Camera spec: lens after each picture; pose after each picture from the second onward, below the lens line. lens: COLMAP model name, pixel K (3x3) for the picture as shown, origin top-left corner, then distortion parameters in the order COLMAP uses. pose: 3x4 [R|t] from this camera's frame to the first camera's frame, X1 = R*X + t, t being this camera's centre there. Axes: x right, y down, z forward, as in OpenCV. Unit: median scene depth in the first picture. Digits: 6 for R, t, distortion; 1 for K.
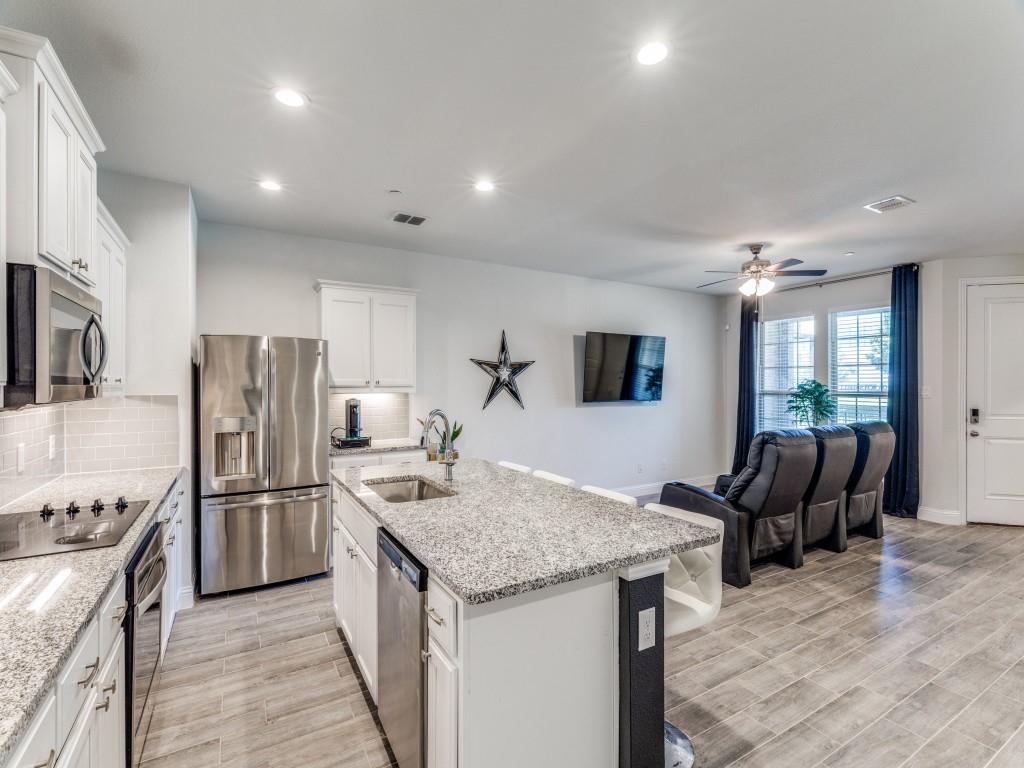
lens RADIAL K [[476.6, 0, 514.3], [0, 476.6, 384.6], [0, 0, 1]] dist [0.002084, 0.000852]
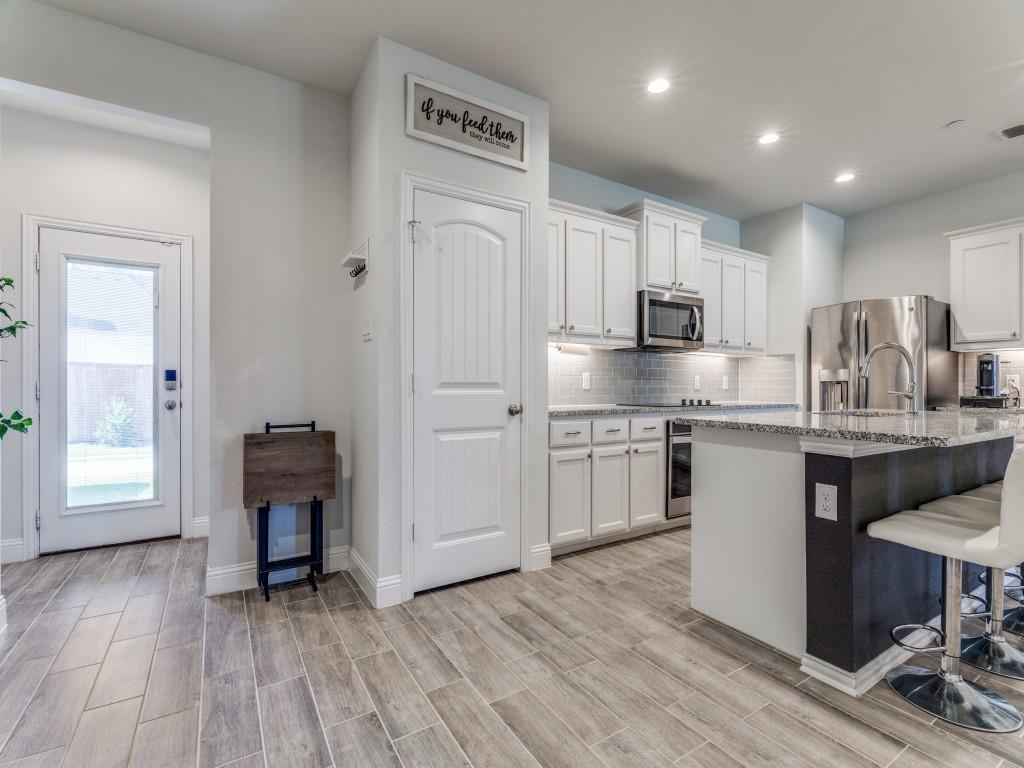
lens RADIAL K [[476.6, 0, 515.7], [0, 476.6, 383.9], [0, 0, 1]] dist [0.002084, 0.000852]
pose [[0.037767, -0.002643, -0.999283, 0.567398], [-0.000330, 0.999996, -0.002658, 0.096345], [0.999287, 0.000430, 0.037766, 0.089285]]
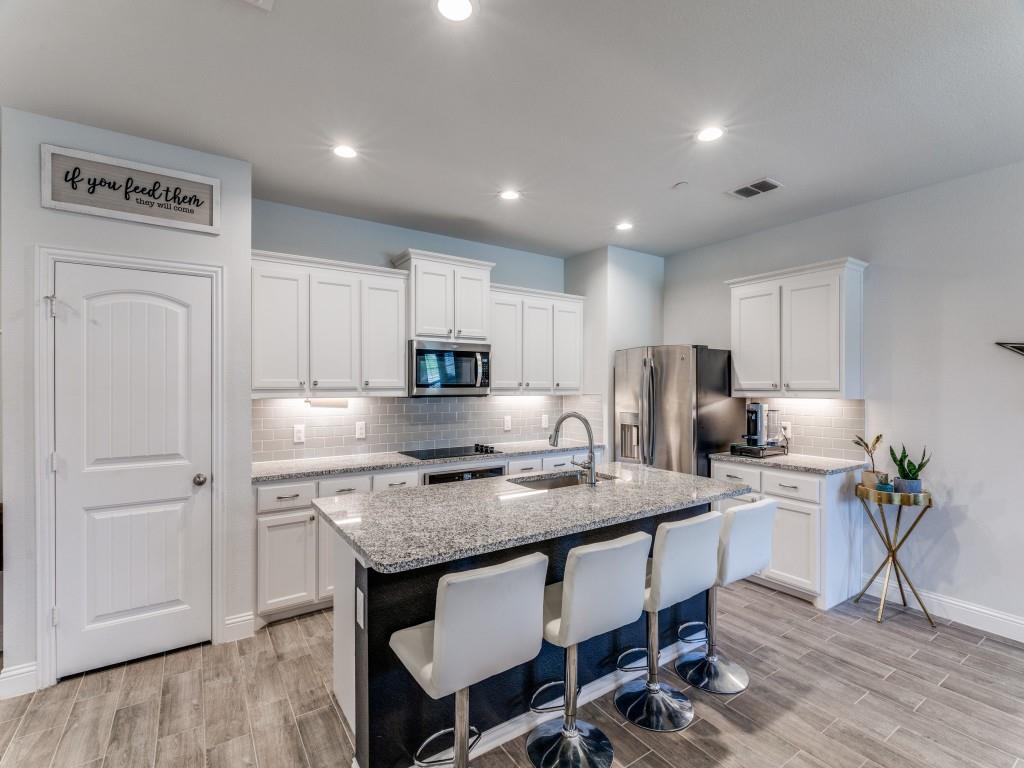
lens RADIAL K [[476.6, 0, 515.9], [0, 476.6, 384.7], [0, 0, 1]] dist [0.002084, 0.000852]
pose [[0.065228, -0.001386, -0.997869, 0.581729], [0.000892, 0.999999, -0.001330, -0.004624], [0.997870, -0.000804, 0.065229, 0.528306]]
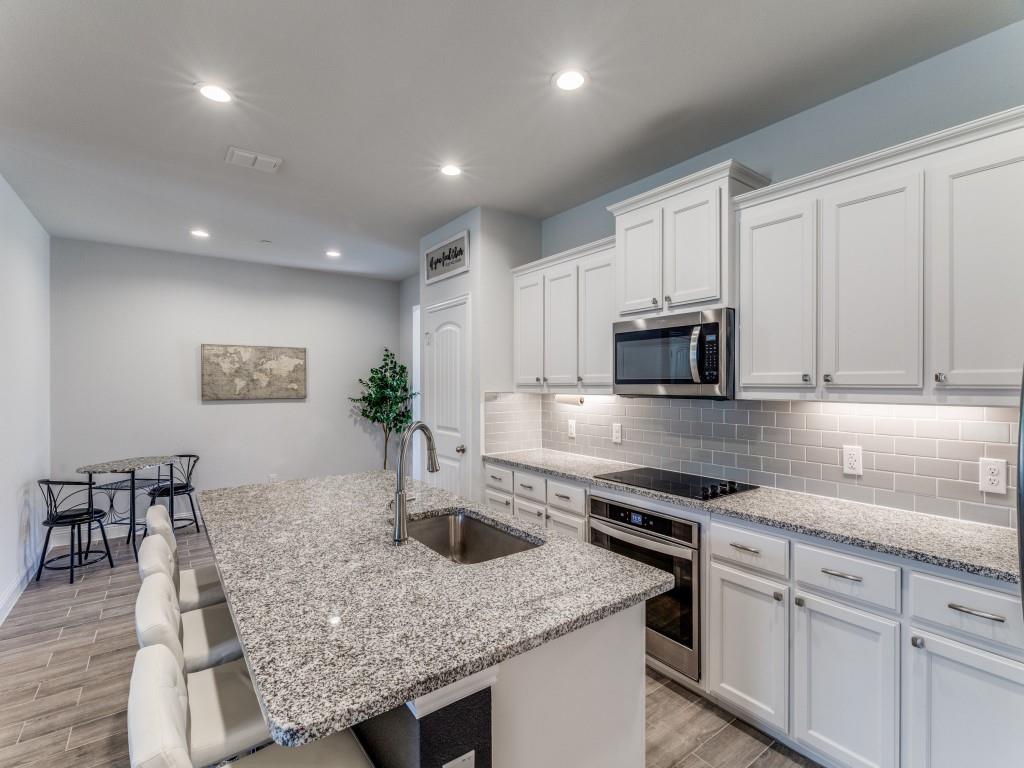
lens RADIAL K [[476.6, 0, 516.4], [0, 476.6, 384.8], [0, 0, 1]] dist [0.002084, 0.000852]
pose [[-0.993578, -0.003262, -0.113106, -0.144199], [-0.003033, 0.999993, -0.002194, 0.003353], [0.113112, -0.001836, -0.993581, 1.098212]]
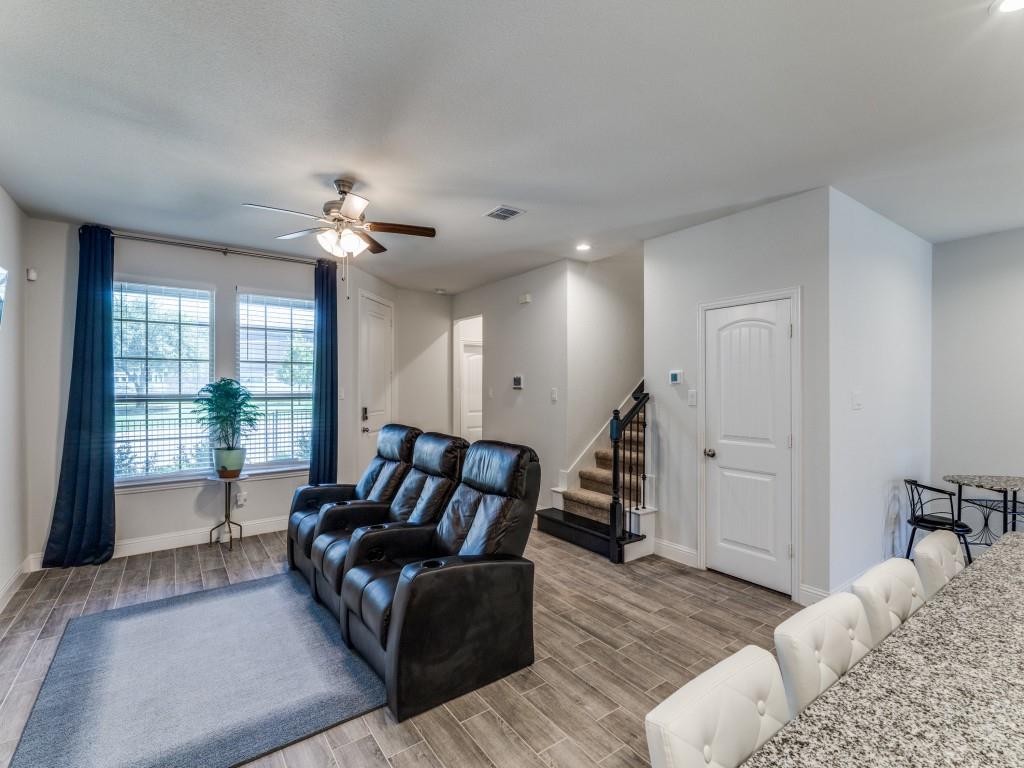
lens RADIAL K [[476.6, 0, 510.3], [0, 476.6, 382.2], [0, 0, 1]] dist [0.002084, 0.000852]
pose [[-0.082281, 0.009300, 0.996566, -0.232027], [-0.003191, 0.999949, -0.009595, 0.001185], [-0.996604, -0.003970, -0.082247, 0.973694]]
